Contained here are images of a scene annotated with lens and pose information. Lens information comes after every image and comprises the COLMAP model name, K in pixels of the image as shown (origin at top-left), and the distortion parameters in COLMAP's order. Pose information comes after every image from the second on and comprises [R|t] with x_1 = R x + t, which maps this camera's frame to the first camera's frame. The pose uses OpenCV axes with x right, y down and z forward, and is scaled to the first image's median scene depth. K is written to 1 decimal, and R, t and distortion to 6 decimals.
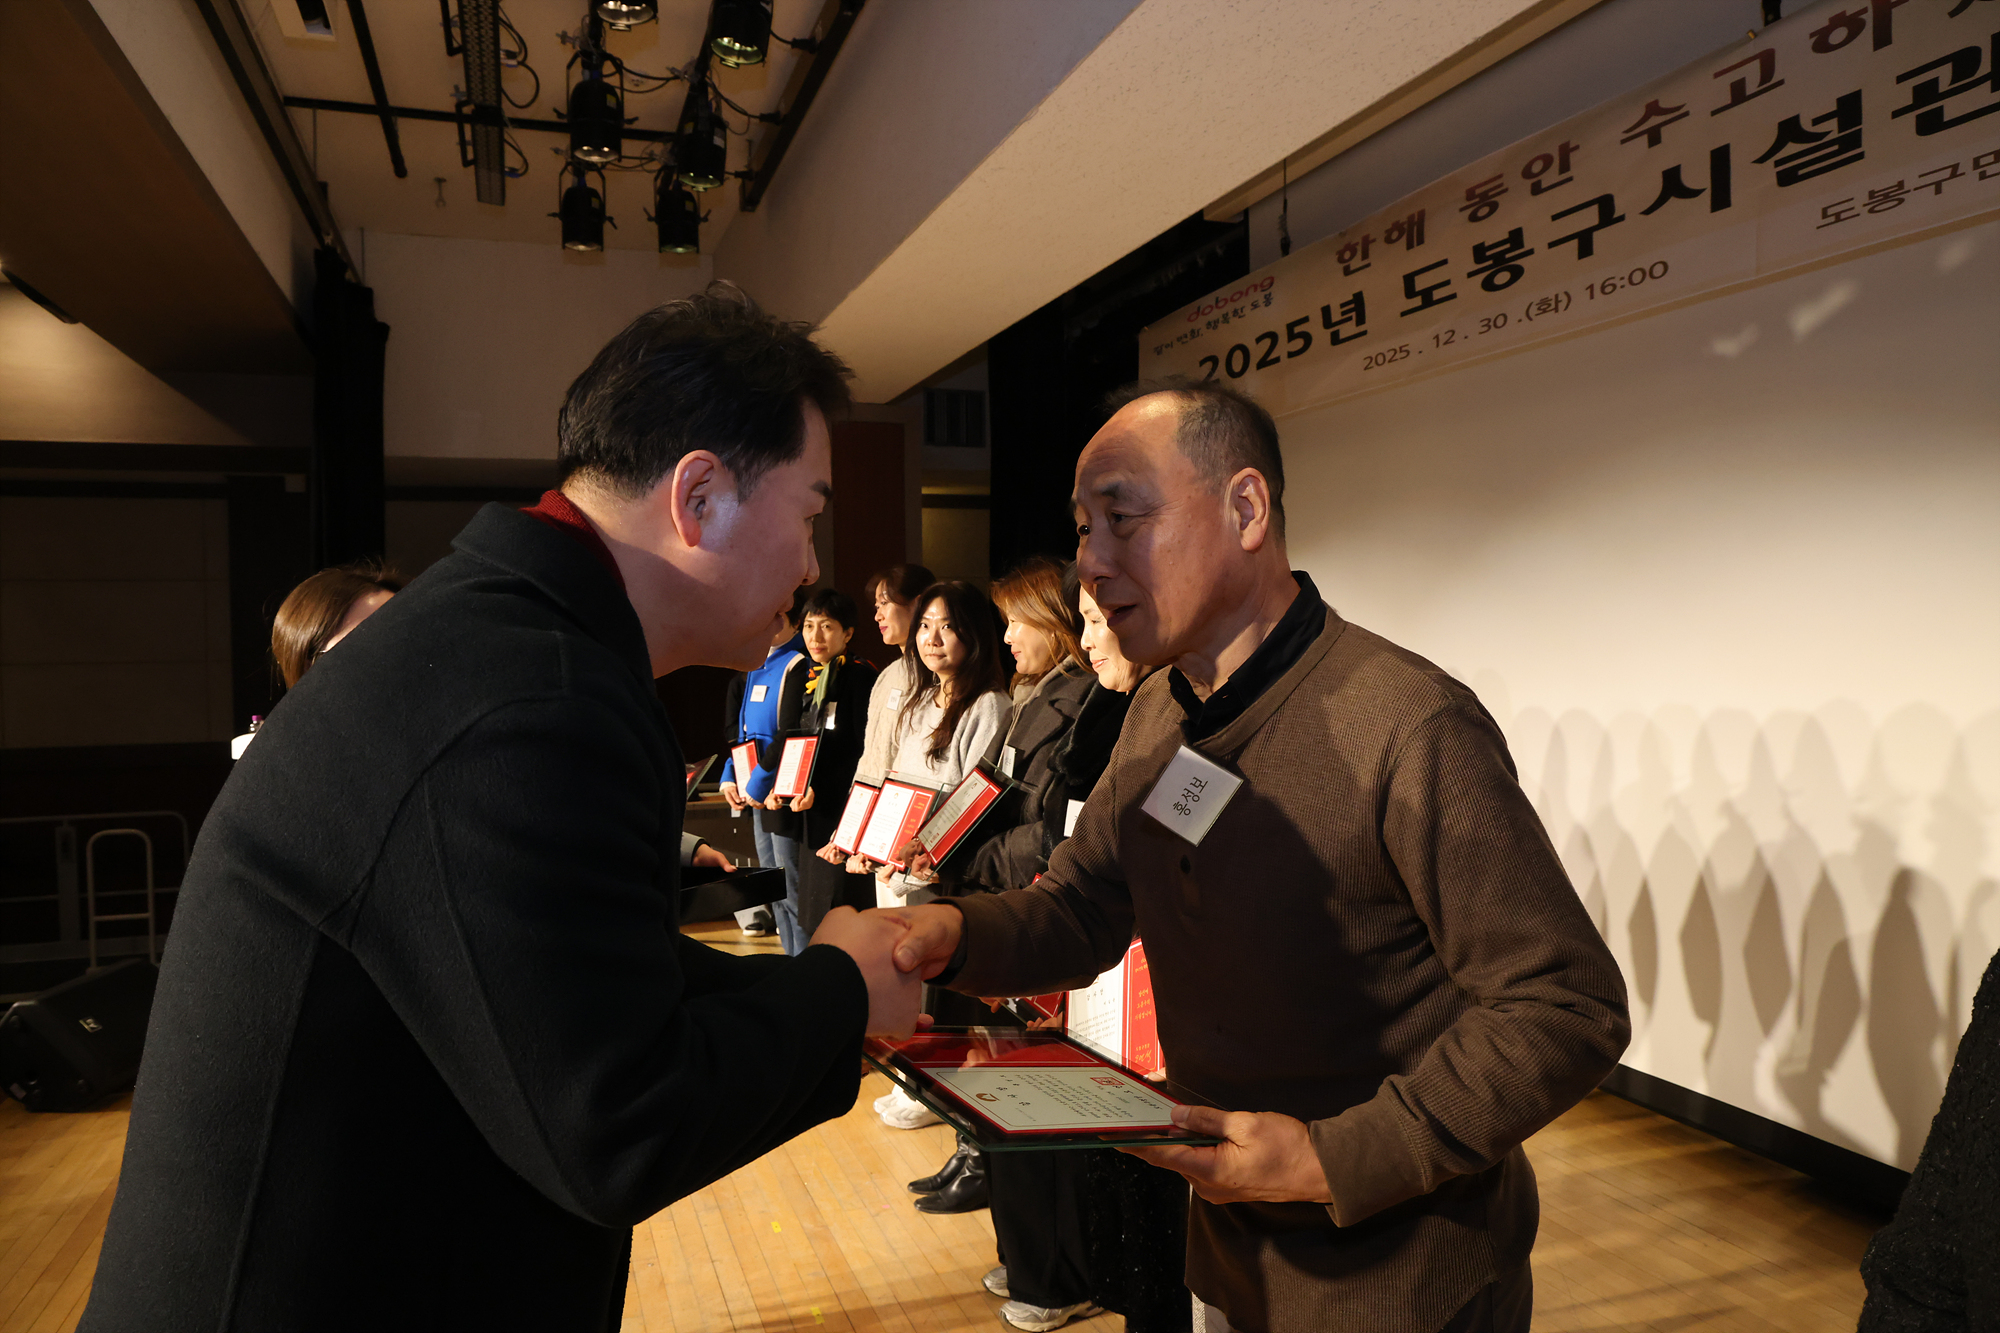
lens RADIAL K [[1382.9, 0, 990.7], [0, 1382.9, 661.8], [0, 0, 1]] dist [-0.079607, 0.058654]
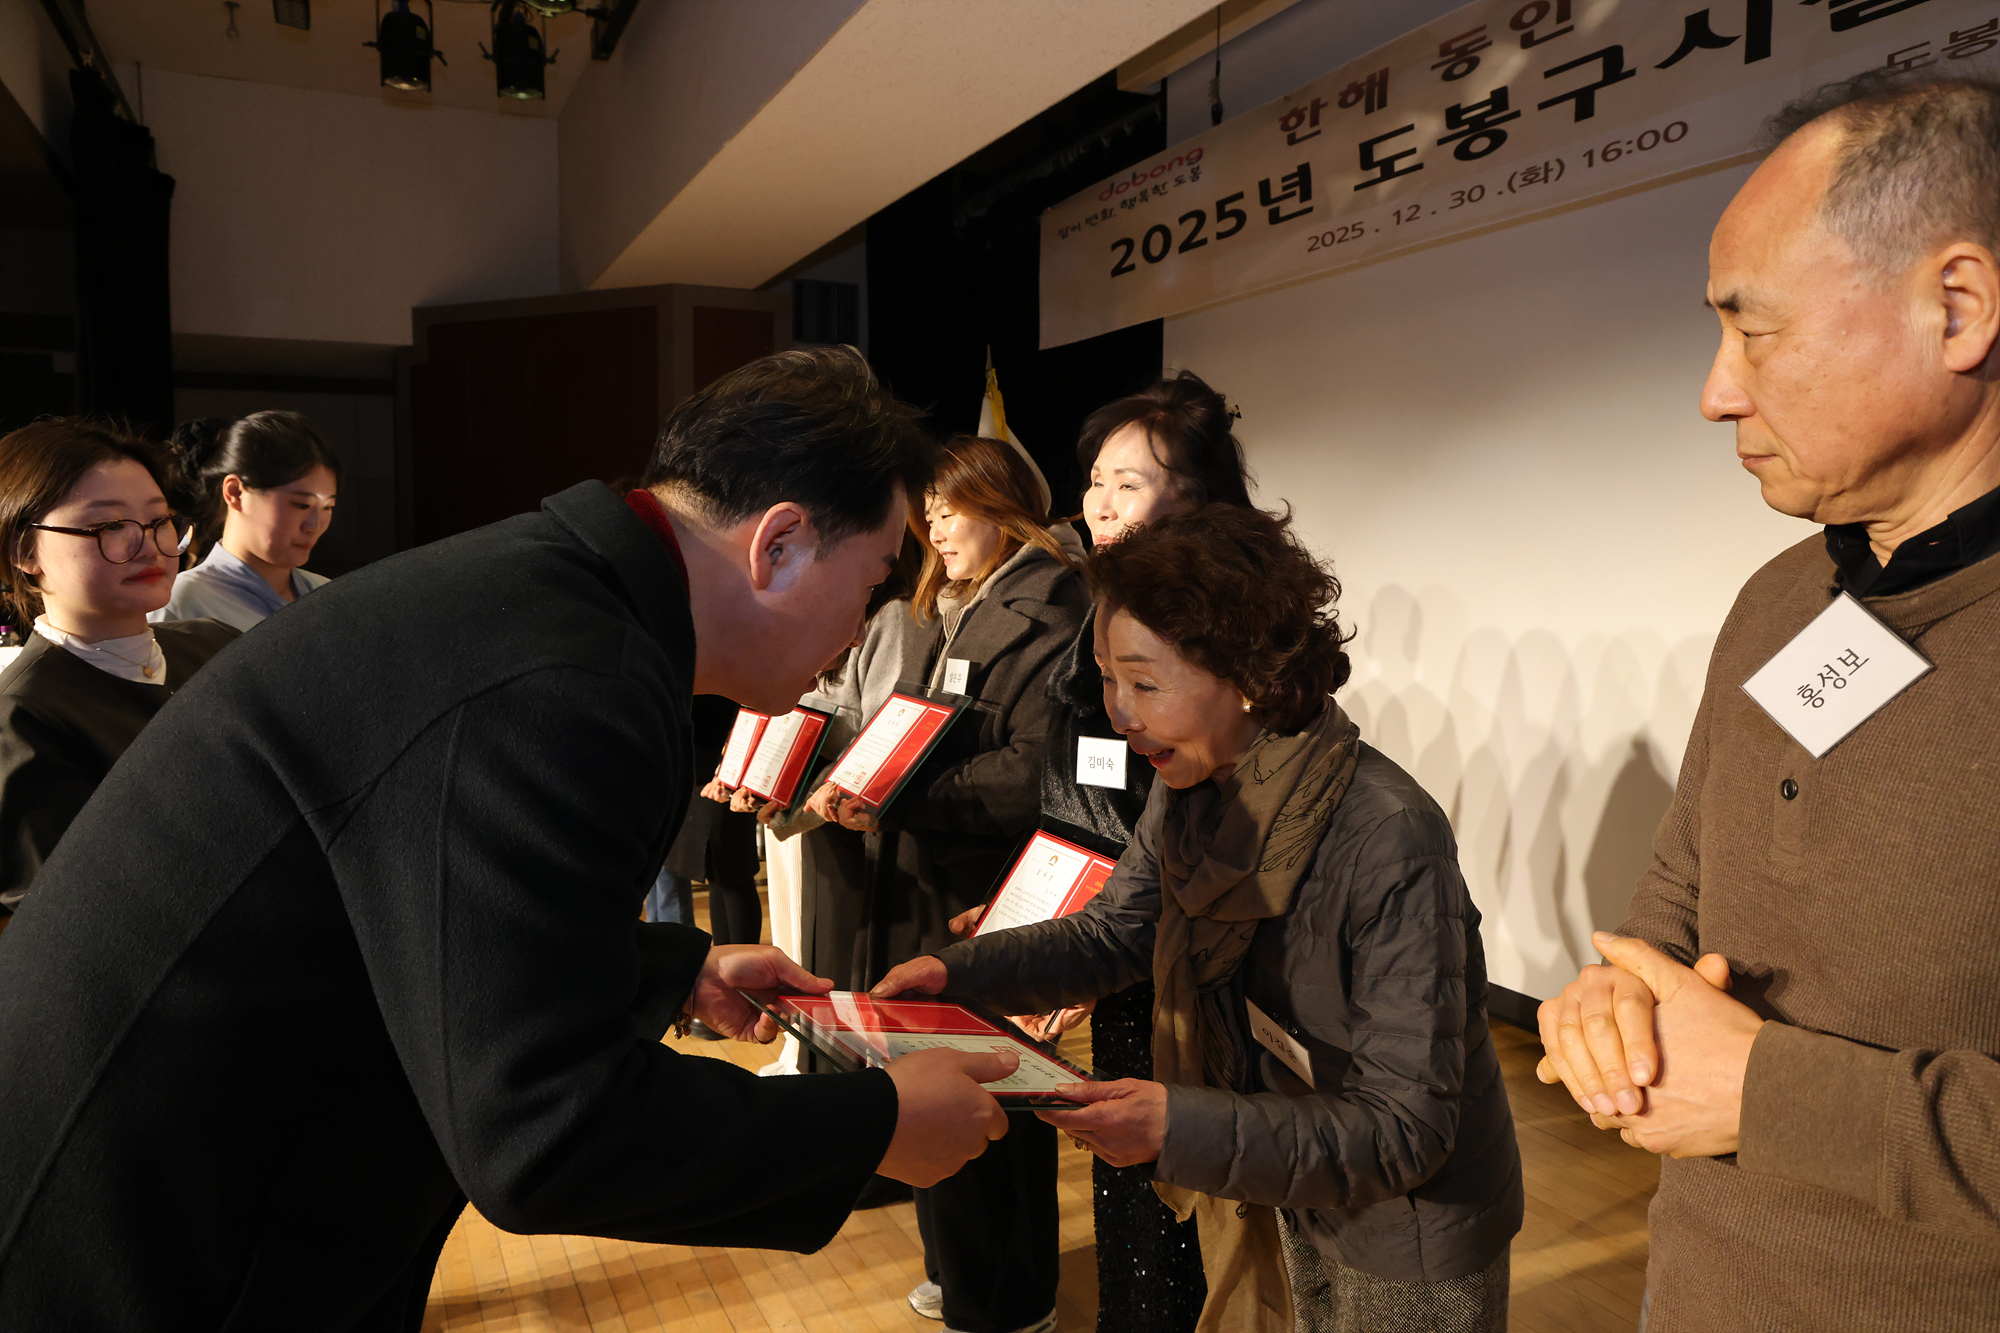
lens RADIAL K [[1367.6, 0, 1002.1], [0, 1367.6, 666.9], [0, 0, 1]] dist [-0.077240, 0.053091]
pose [[0.992531, 0.003211, 0.121948, -0.035819], [-0.010776, 0.998053, 0.061428, 0.007600], [-0.121514, -0.062283, 0.990634, 0.125093]]
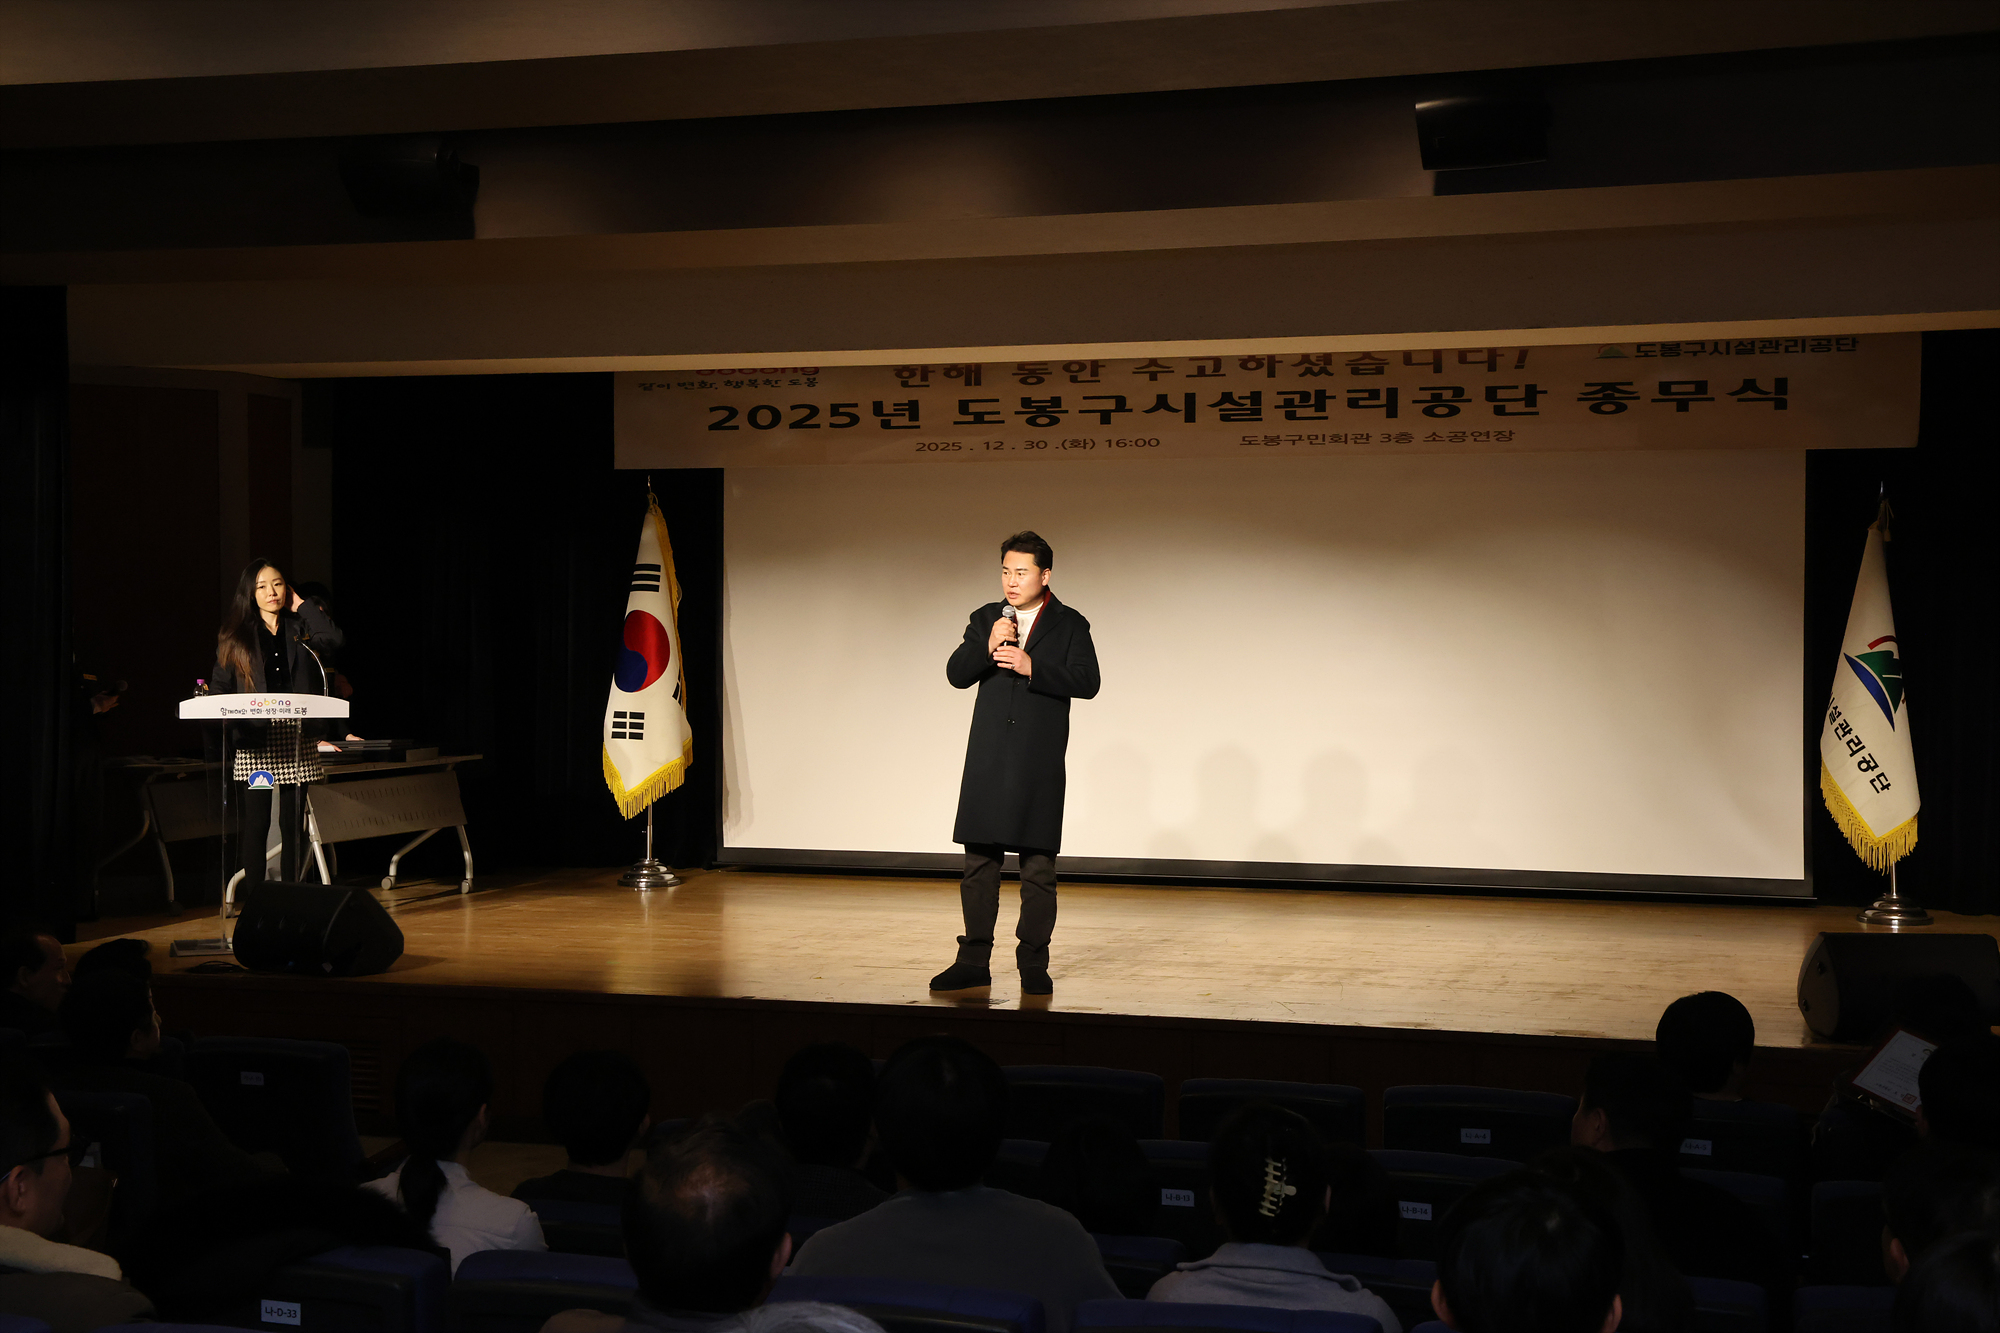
lens RADIAL K [[2925.3, 0, 994.8], [0, 2925.3, 684.8], [0, 0, 1]] dist [0.148222, 0.000000]
pose [[0.602563, 0.001690, 0.798069, -2.340181], [0.005964, 0.999960, -0.006620, 0.075664], [-0.798049, 0.008749, 0.602529, -1.077708]]
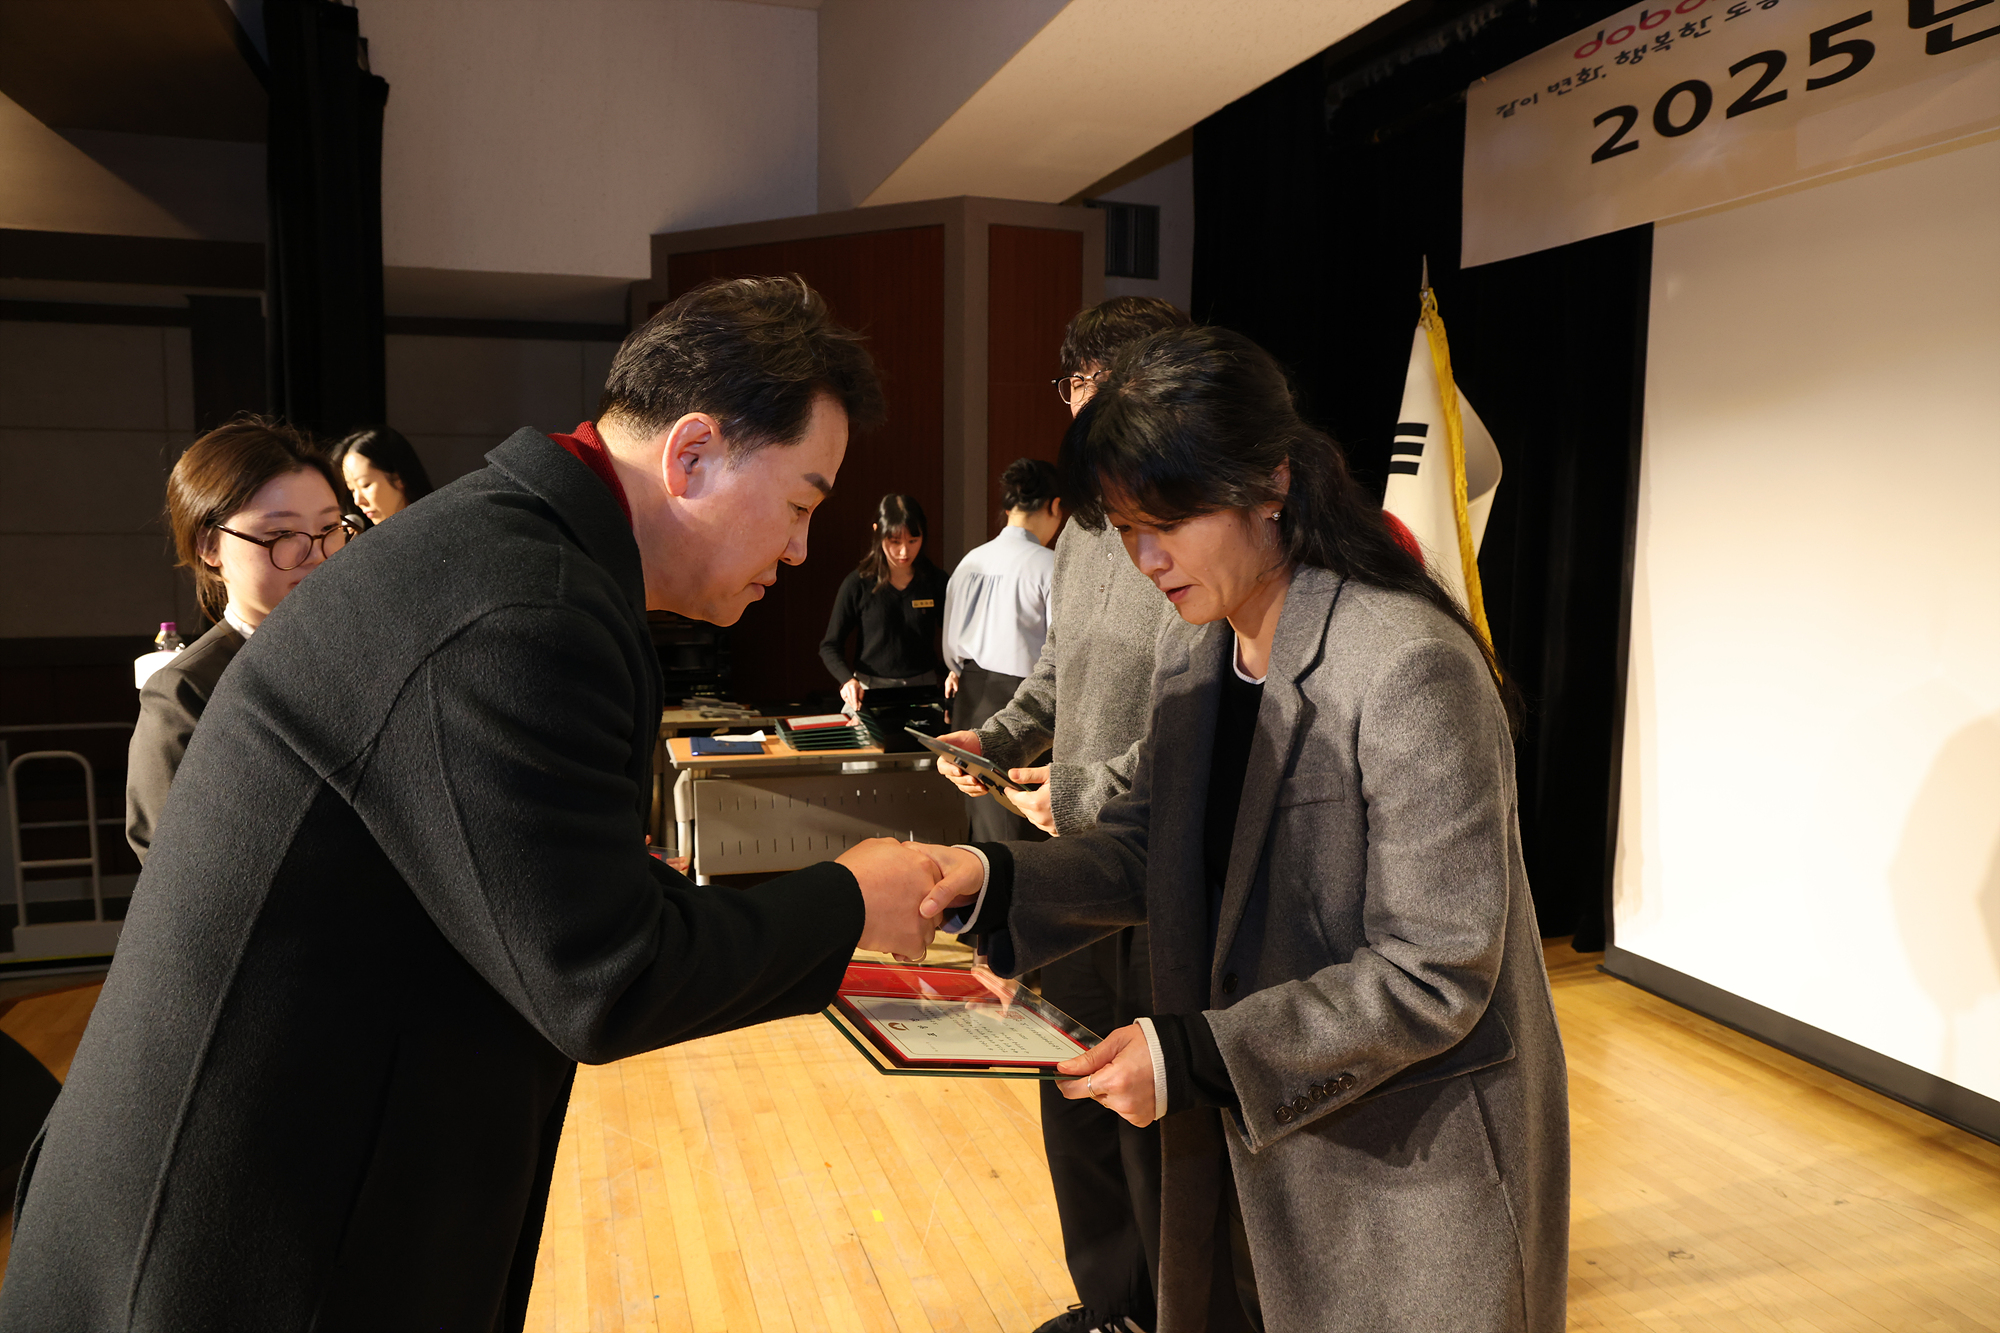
lens RADIAL K [[1367.6, 0, 1002.0], [0, 1367.6, 665.0], [0, 0, 1]] dist [-0.077240, 0.053091]
pose [[0.999651, 0.024228, -0.010486, -0.151299], [-0.023221, 0.995908, 0.087338, -0.005967], [0.012559, -0.087064, 0.996124, 0.408602]]
